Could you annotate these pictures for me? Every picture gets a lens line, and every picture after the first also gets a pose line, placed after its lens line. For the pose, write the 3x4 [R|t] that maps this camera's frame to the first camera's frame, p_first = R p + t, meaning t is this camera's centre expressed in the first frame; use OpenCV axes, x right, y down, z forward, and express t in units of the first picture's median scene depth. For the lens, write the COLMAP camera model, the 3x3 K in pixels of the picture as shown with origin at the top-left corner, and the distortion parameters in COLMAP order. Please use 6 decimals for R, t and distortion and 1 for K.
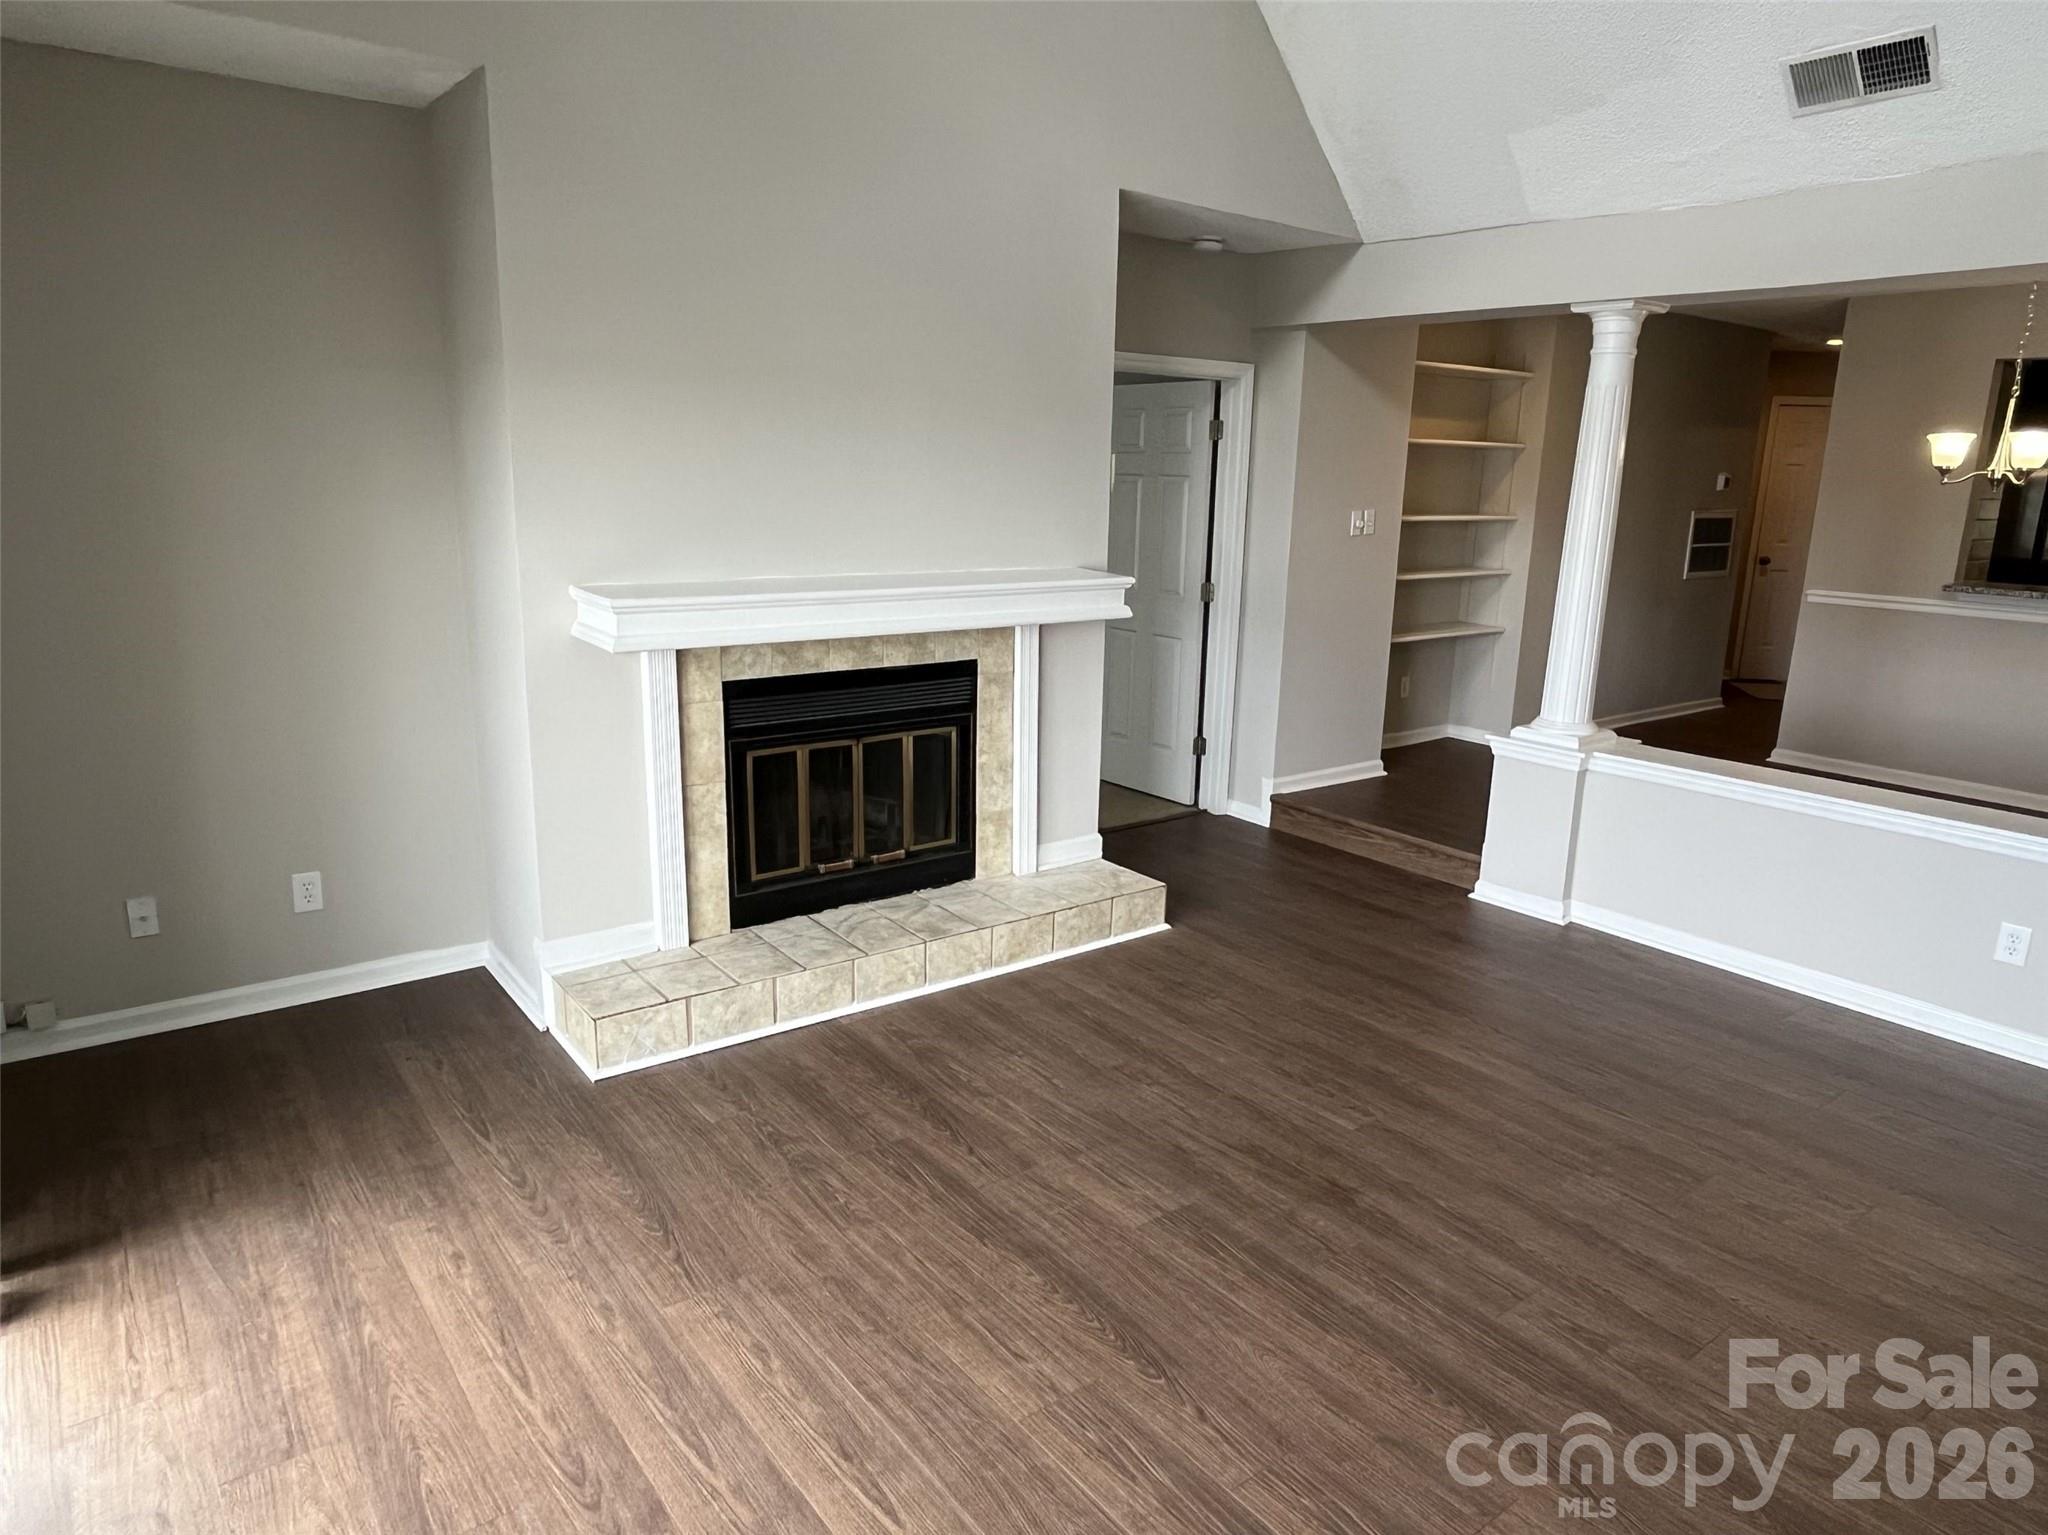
lens RADIAL K [[1298.5, 0, 1014.4], [0, 1298.5, 769.5], [0, 0, 1]] dist [0.007218, -0.006363]
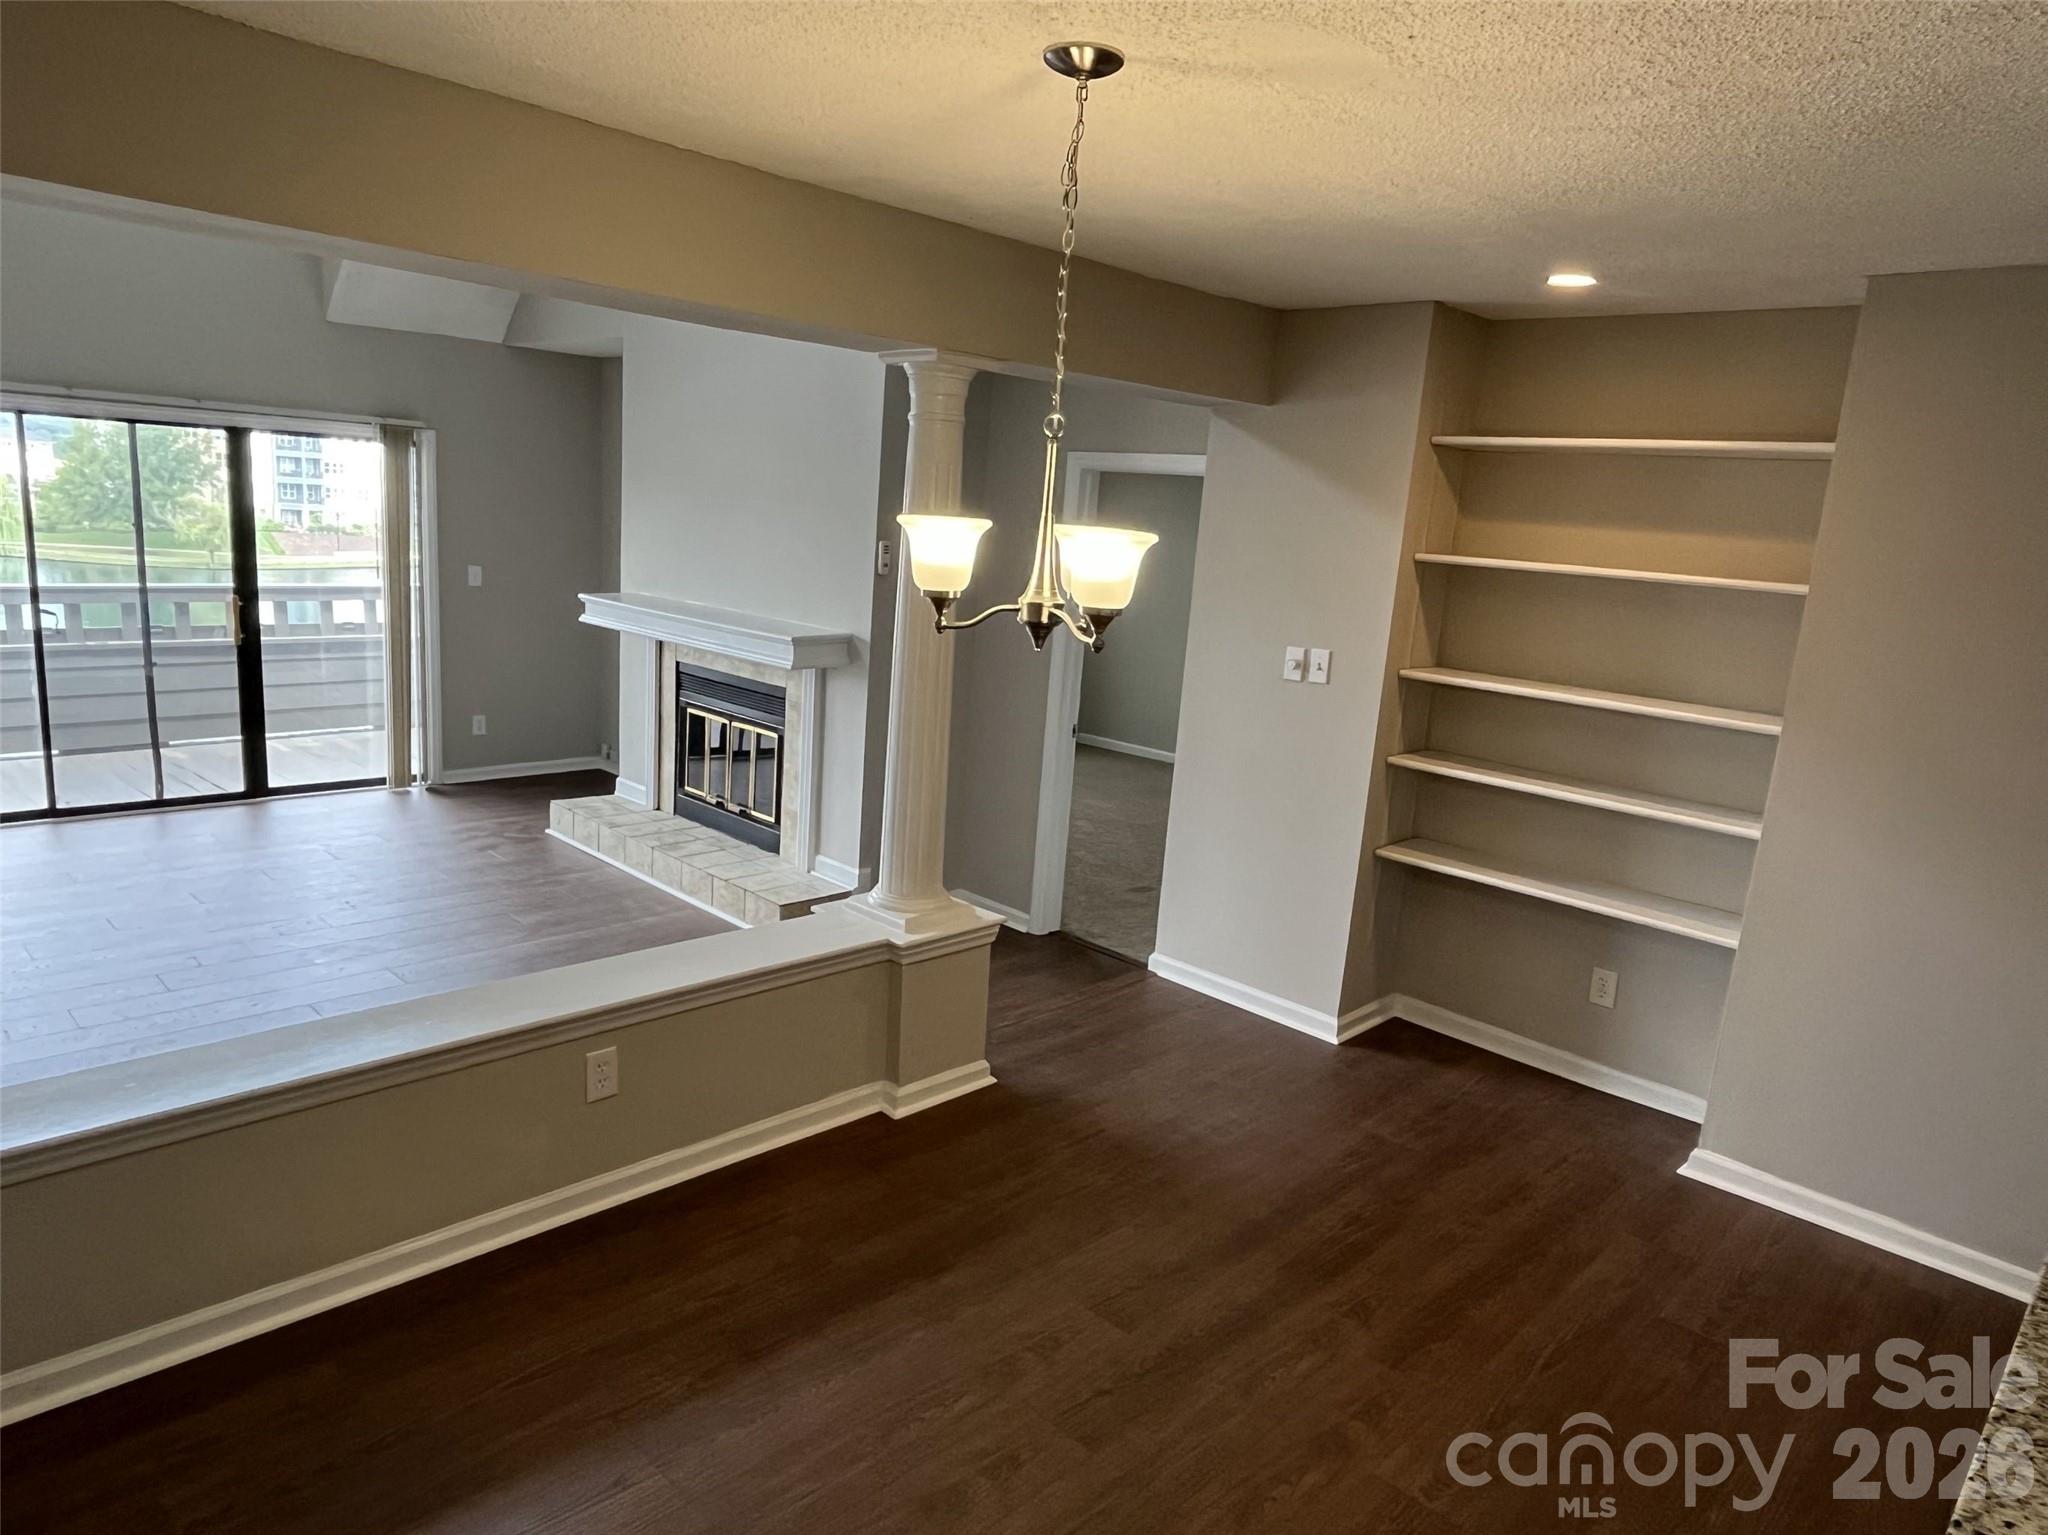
lens RADIAL K [[1298.5, 0, 1023.9], [0, 1298.5, 783.9], [0, 0, 1]] dist [0.007218, -0.006363]
pose [[0.152821, 0.196712, -0.968478, 1.323154], [-0.295578, 0.944228, 0.145146, -0.258984], [0.943016, 0.264079, 0.202441, 1.000519]]
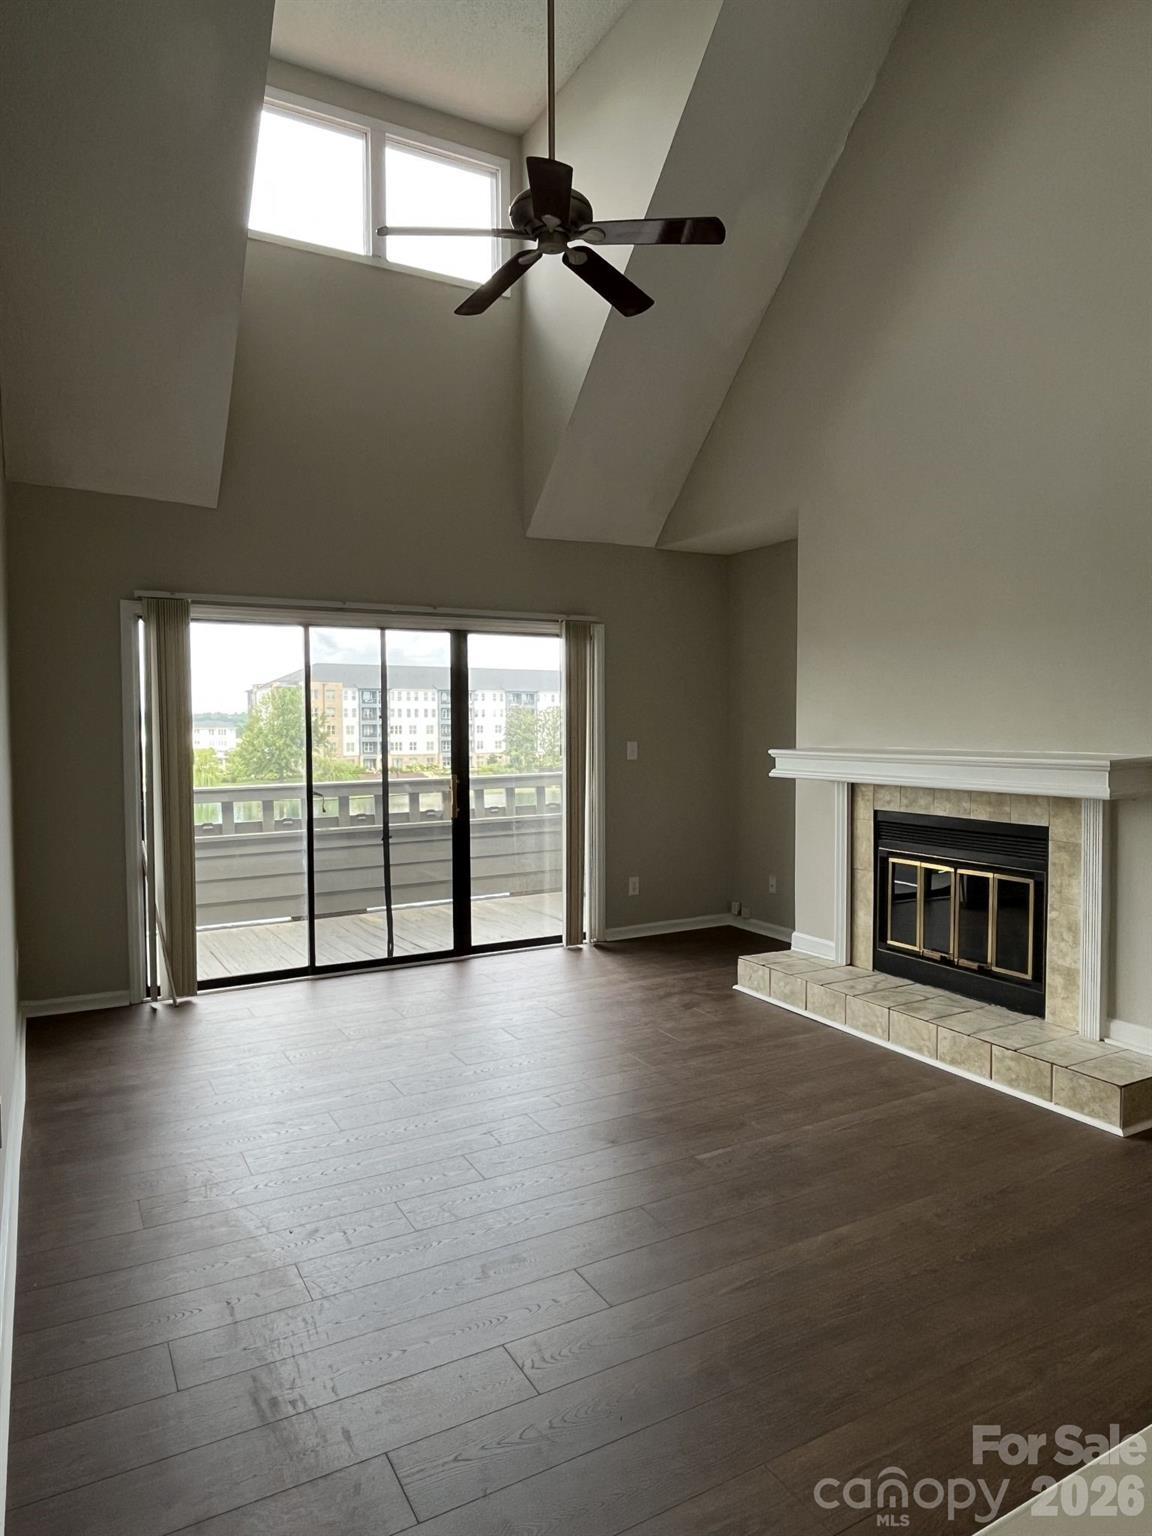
lens RADIAL K [[973.9, 0, 573.8], [0, 973.9, 771.9], [0, 0, 1]] dist [0.007218, -0.006363]
pose [[-0.138654, 0.029208, -0.989910, 0.918957], [-0.228204, 0.971723, 0.060635, -0.089776], [0.963690, 0.234309, -0.128068, 0.695598]]
